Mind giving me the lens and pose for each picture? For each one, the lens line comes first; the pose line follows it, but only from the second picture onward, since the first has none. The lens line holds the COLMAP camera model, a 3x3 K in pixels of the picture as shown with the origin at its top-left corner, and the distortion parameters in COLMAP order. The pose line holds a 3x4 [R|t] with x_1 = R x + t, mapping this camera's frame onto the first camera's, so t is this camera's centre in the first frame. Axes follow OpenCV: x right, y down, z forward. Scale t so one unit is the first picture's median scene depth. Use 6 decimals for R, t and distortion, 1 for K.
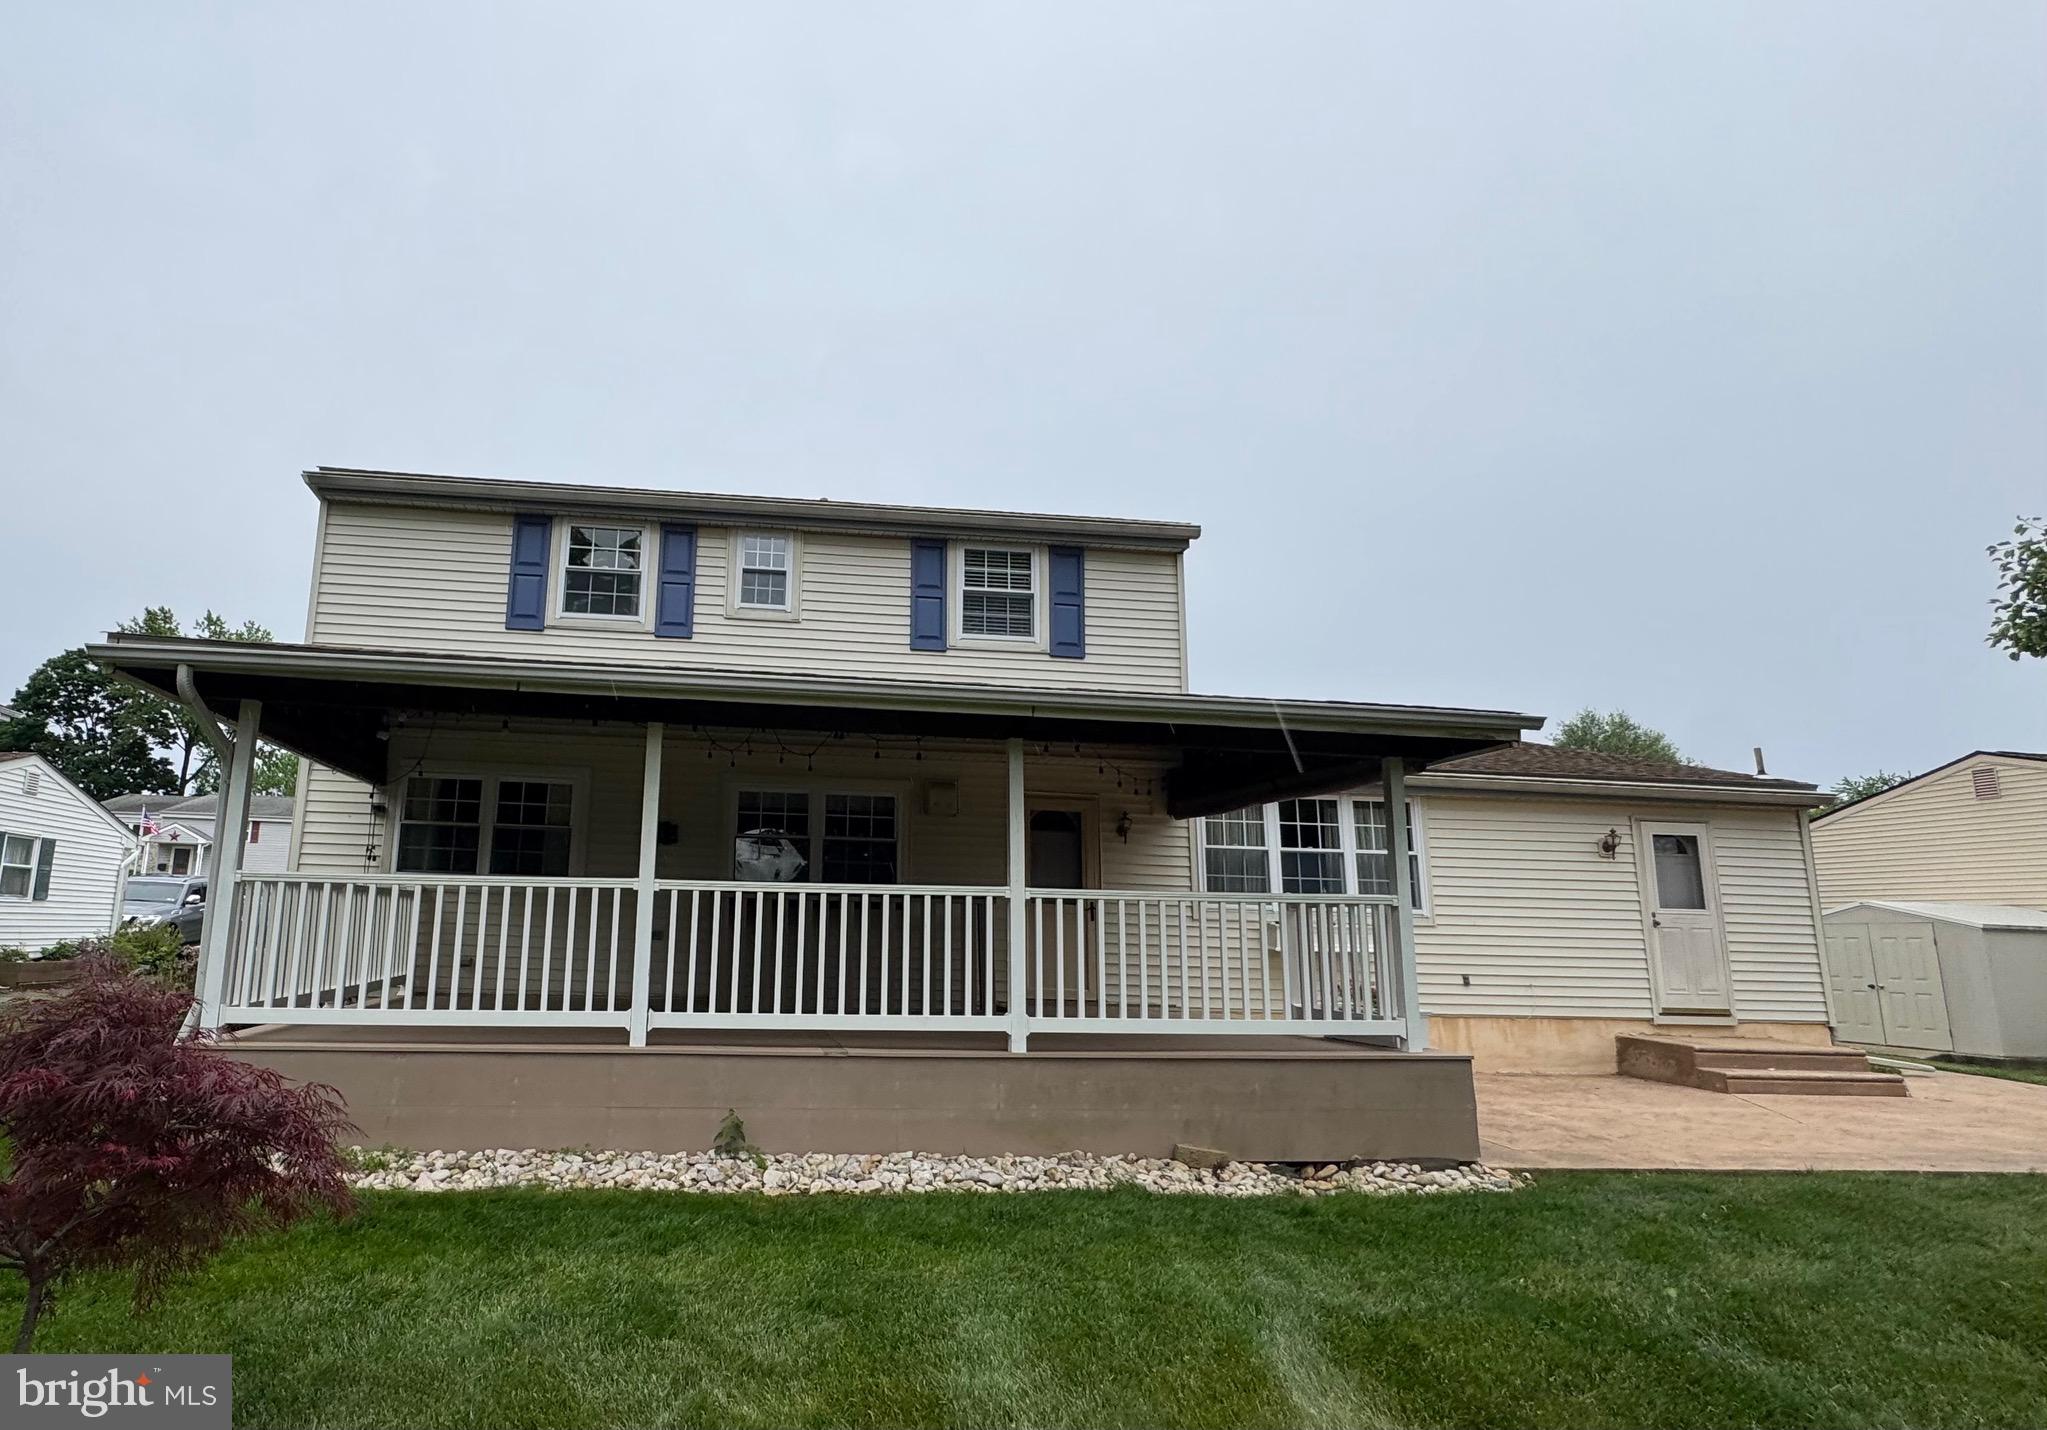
lens RADIAL K [[980.3, 0, 877.1], [0, 980.3, 732.9], [0, 0, 1]] dist [-0.023507, 0.000513]
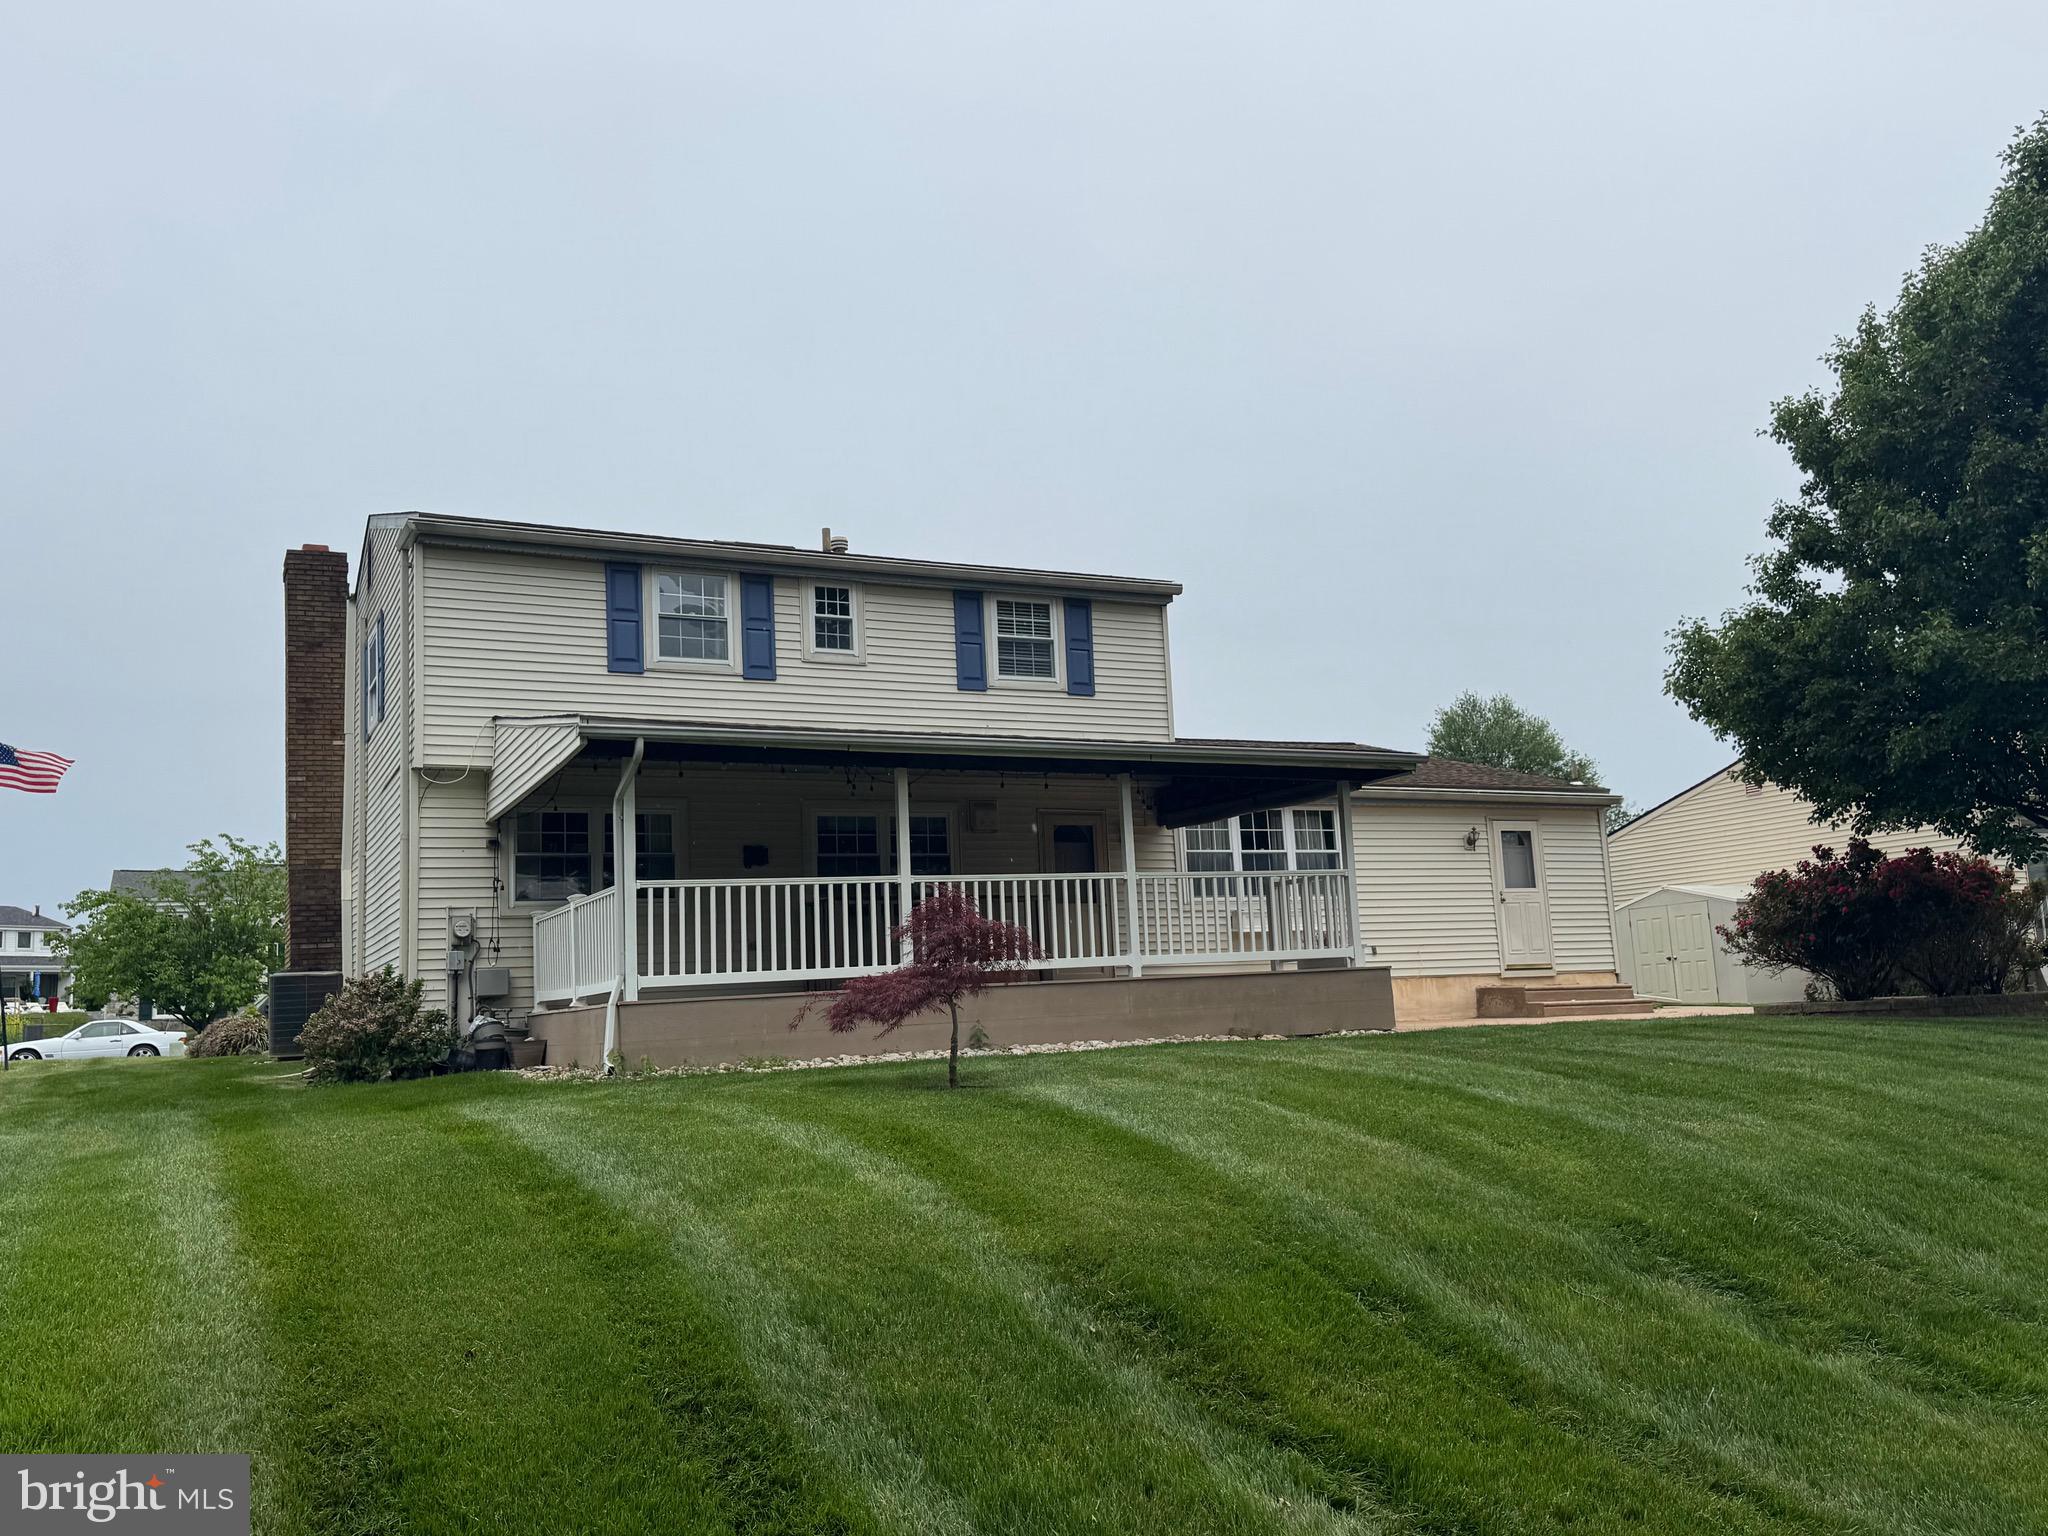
lens RADIAL K [[1650.0, 0, 1024.9], [0, 1650.0, 766.6], [0, 0, 1]] dist [-0.003632, -0.018769]
pose [[0.933049, -0.017585, 0.359319, -0.582573], [0.006209, 0.999443, 0.032791, -0.056491], [-0.359695, -0.028365, 0.932639, -0.829200]]
